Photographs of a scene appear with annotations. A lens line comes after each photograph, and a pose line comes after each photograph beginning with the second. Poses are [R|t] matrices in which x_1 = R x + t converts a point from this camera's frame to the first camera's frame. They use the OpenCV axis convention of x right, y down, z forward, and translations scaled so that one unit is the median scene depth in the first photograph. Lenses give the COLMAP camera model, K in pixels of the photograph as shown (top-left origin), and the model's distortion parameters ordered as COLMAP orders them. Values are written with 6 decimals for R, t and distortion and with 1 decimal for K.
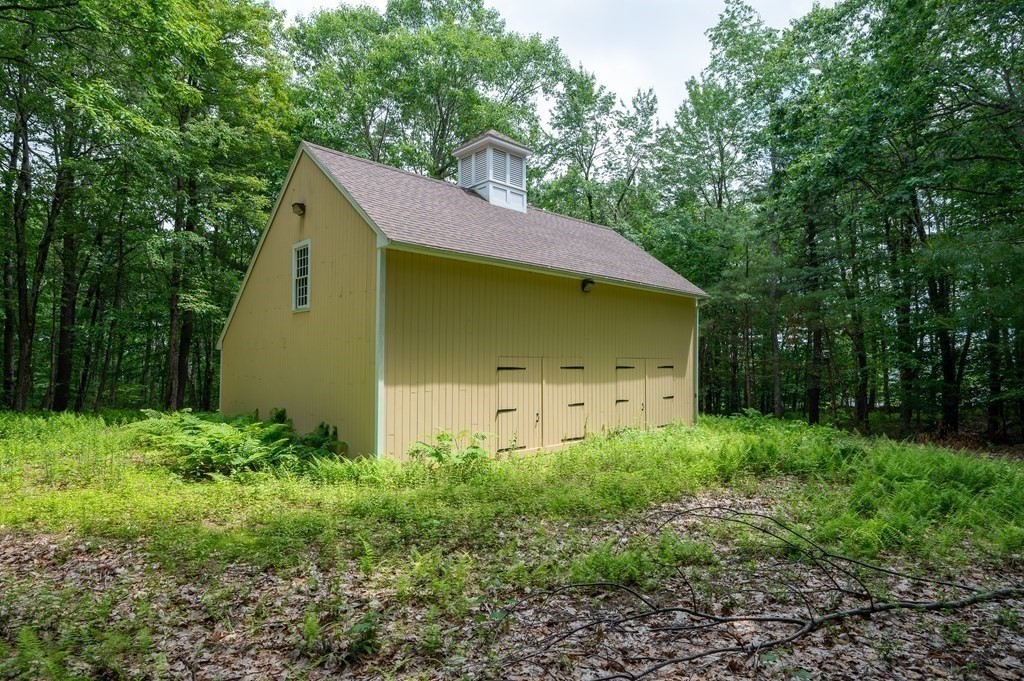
lens RADIAL K [[533.0, 0, 512.0], [0, 533.0, 340.5], [0, 0, 1]] dist [-0.001915, -0.000089]
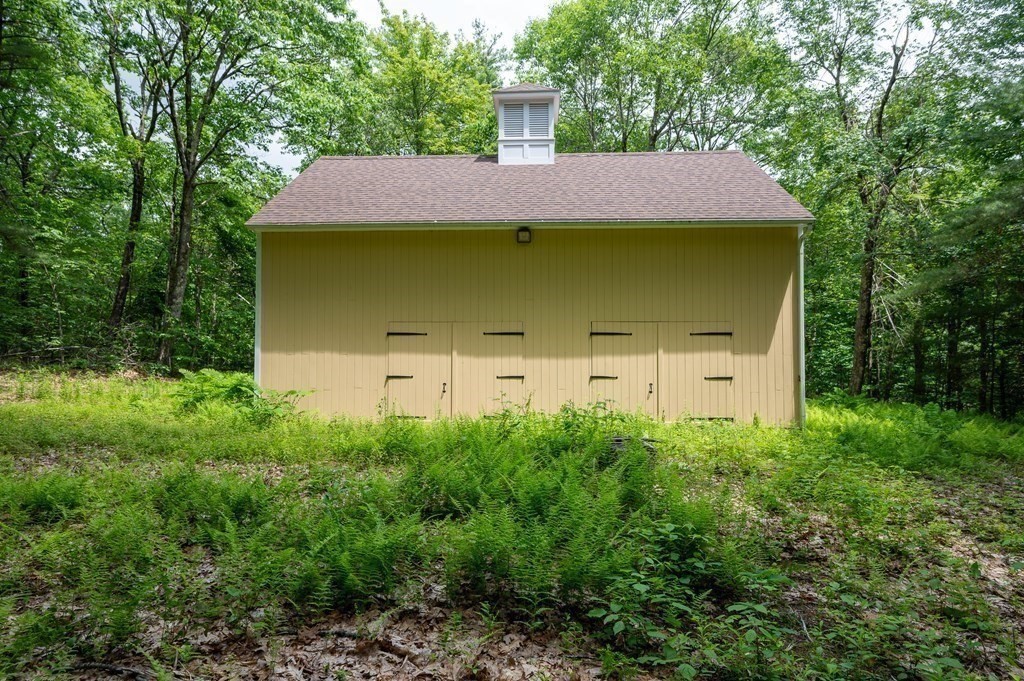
lens RADIAL K [[431.9, 0, 512.0], [0, 431.9, 321.3], [0, 0, 1]] dist [-0.000287, -0.000022]
pose [[0.699499, -0.011659, -0.714539, 0.563902], [0.032133, 0.999369, 0.015150, 0.019034], [0.713911, -0.033557, 0.699432, 0.479864]]
